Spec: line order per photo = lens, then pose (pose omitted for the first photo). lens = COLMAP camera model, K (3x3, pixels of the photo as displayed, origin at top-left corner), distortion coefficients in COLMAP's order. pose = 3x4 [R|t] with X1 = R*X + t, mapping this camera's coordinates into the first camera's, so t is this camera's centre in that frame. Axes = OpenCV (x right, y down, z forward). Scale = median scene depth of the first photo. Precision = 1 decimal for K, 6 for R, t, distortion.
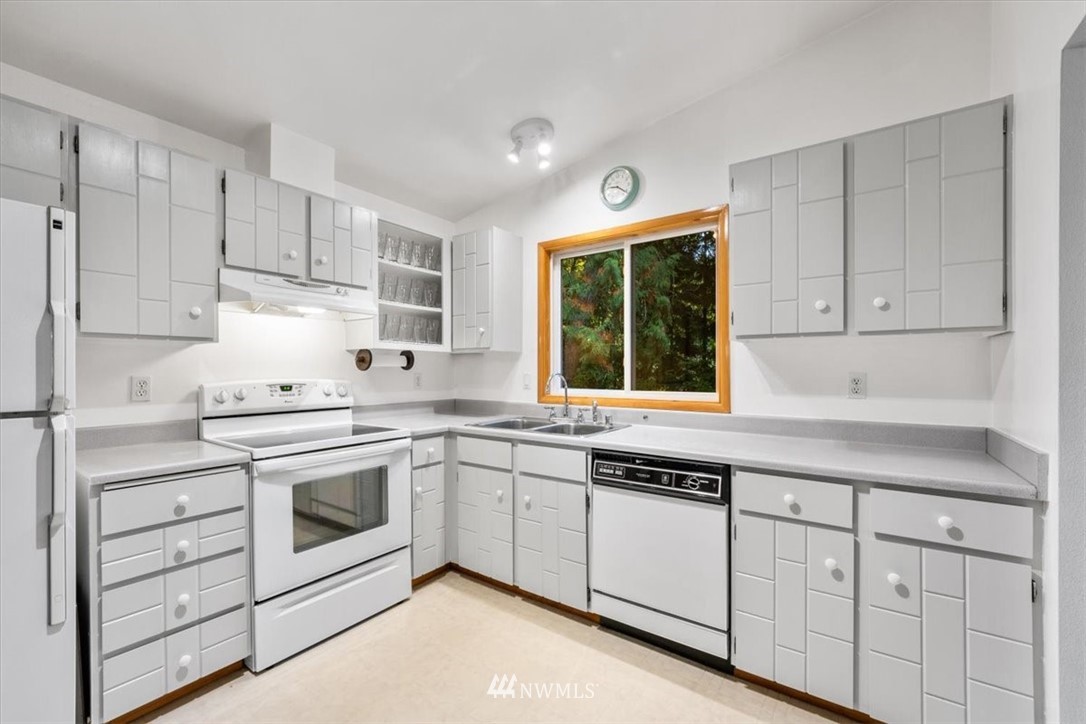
lens RADIAL K [[446.0, 0, 544.5], [0, 446.0, 370.6], [0, 0, 1]] dist [-0.002375, -0.000682]
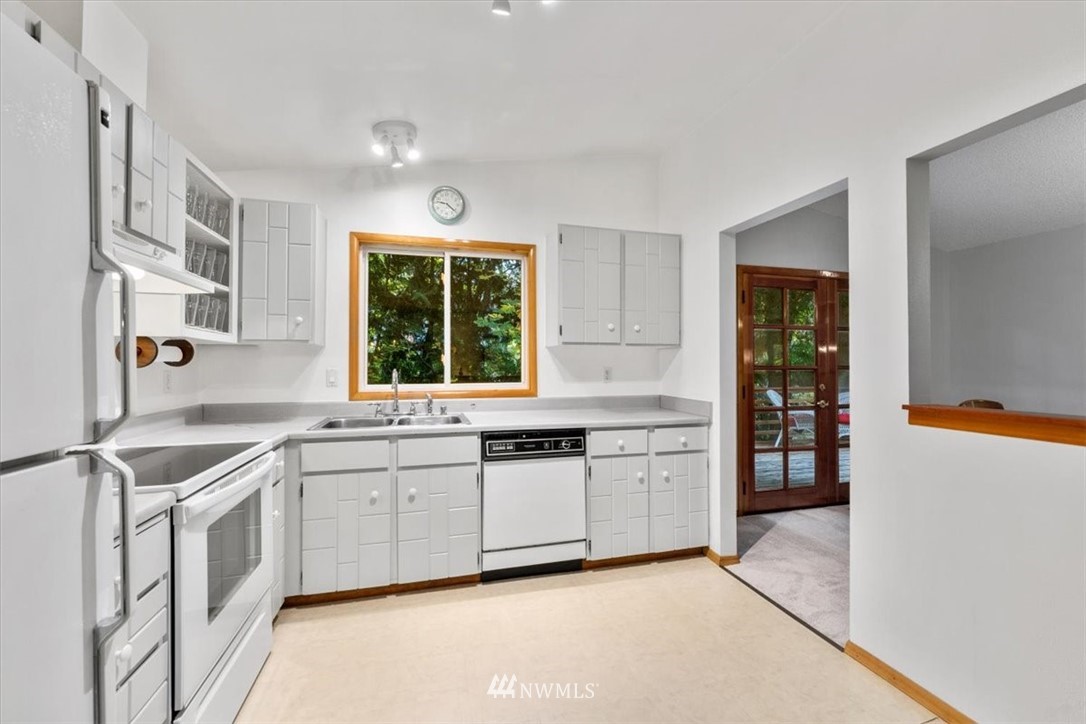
lens RADIAL K [[446.0, 0, 545.5], [0, 446.0, 359.7], [0, 0, 1]] dist [-0.002375, -0.000682]
pose [[0.631370, 0.007616, 0.775445, -0.654160], [0.002133, 0.999931, -0.011557, -0.003574], [-0.775479, 0.008951, 0.631310, 0.112413]]
